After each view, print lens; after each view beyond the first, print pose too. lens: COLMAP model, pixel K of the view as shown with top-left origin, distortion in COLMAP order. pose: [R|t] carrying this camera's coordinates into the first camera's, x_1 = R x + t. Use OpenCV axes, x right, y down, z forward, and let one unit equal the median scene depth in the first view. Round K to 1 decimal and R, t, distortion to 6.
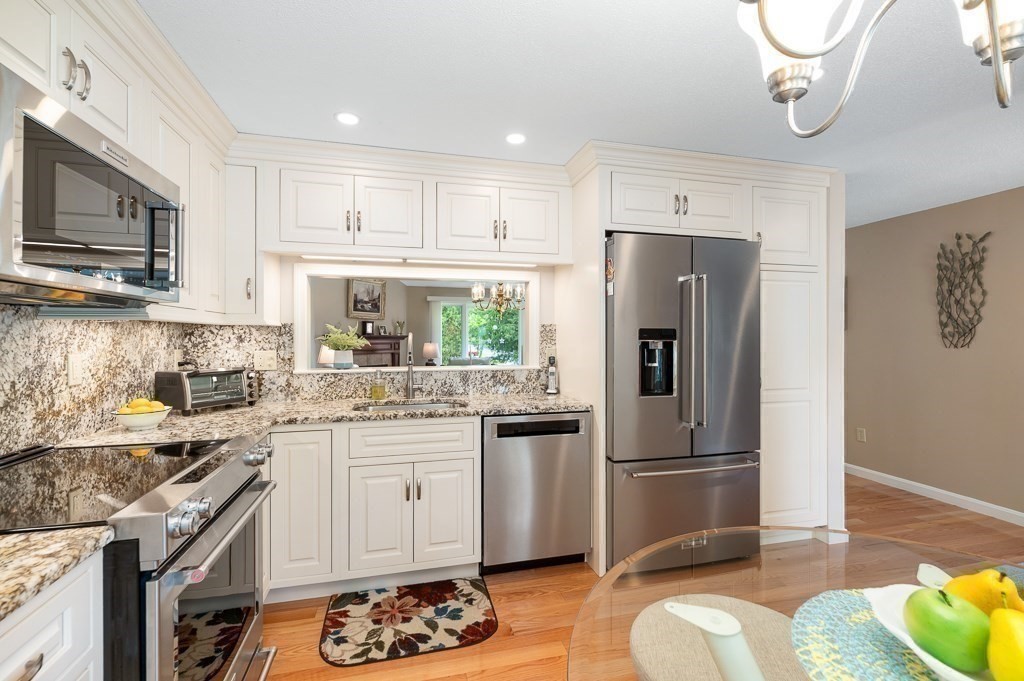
lens RADIAL K [[445.1, 0, 515.2], [0, 445.1, 340.6], [0, 0, 1]] dist [-0.001986, -0.000411]
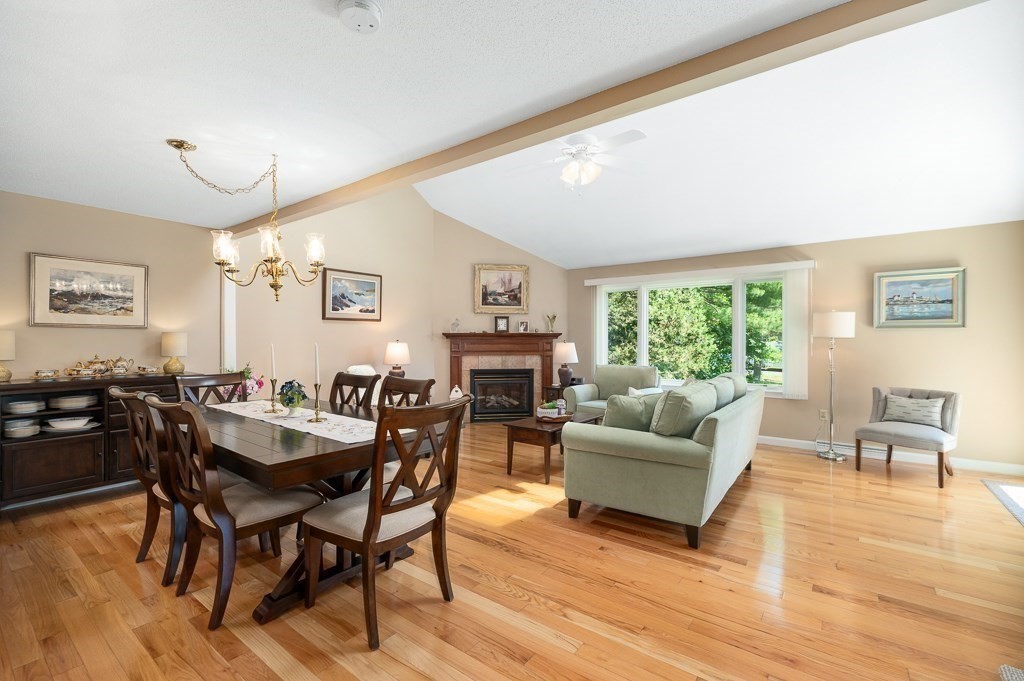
lens RADIAL K [[445.1, 0, 515.2], [0, 445.1, 340.6], [0, 0, 1]] dist [-0.001986, -0.000411]
pose [[0.624108, -0.006569, -0.781310, 0.440514], [-0.001246, 0.999955, -0.009402, 0.012550], [0.781337, 0.006841, 0.624072, 0.639538]]
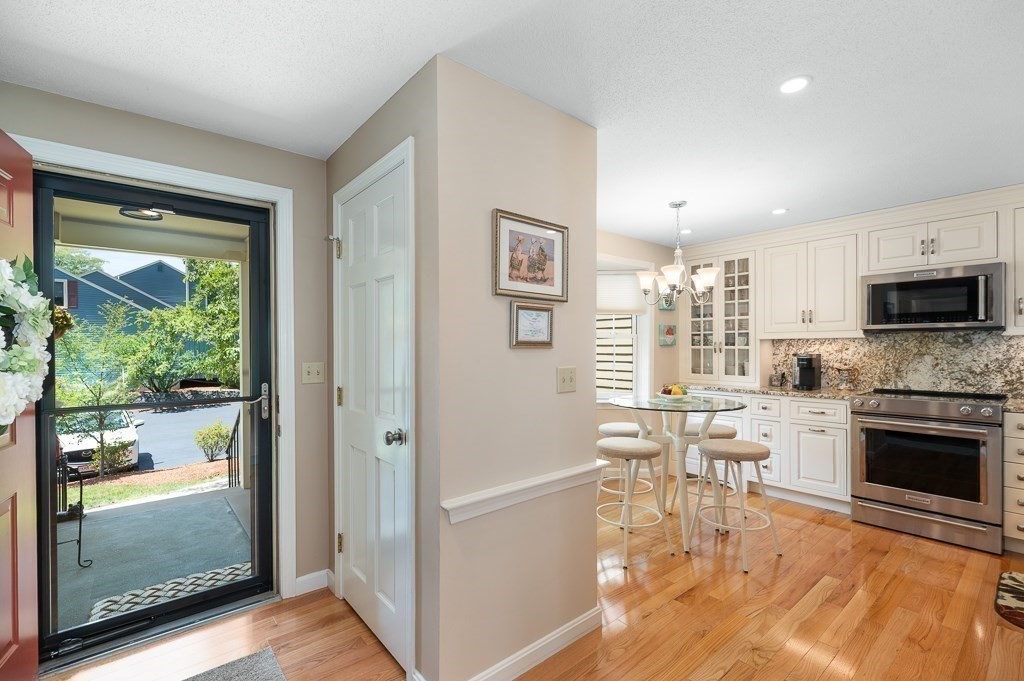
lens RADIAL K [[456.9, 0, 513.0], [0, 456.9, 349.7], [0, 0, 1]] dist [-0.001793, -0.000276]
pose [[-0.905392, 0.009209, -0.424477, 1.366768], [0.003382, 0.999889, 0.014478, -0.016099], [0.424563, 0.011673, -0.905323, 1.350505]]
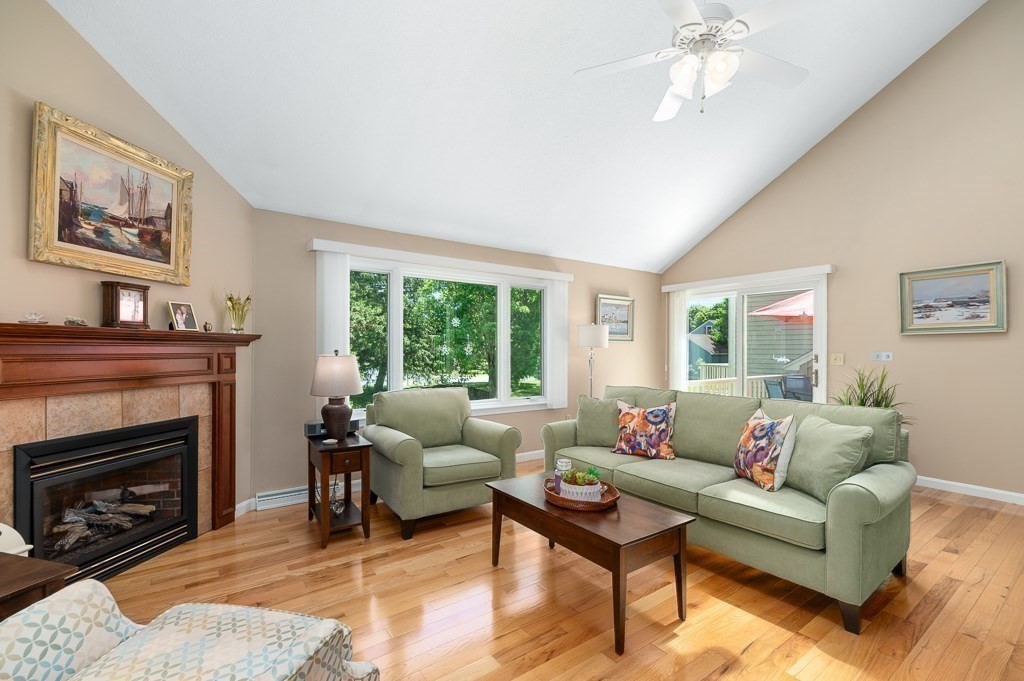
lens RADIAL K [[445.1, 0, 515.2], [0, 445.1, 340.6], [0, 0, 1]] dist [-0.001986, -0.000411]
pose [[0.936041, 0.006025, 0.351839, -0.241048], [0.001174, 0.999794, -0.020245, 0.002680], [-0.351889, 0.019363, 0.935842, 0.801344]]
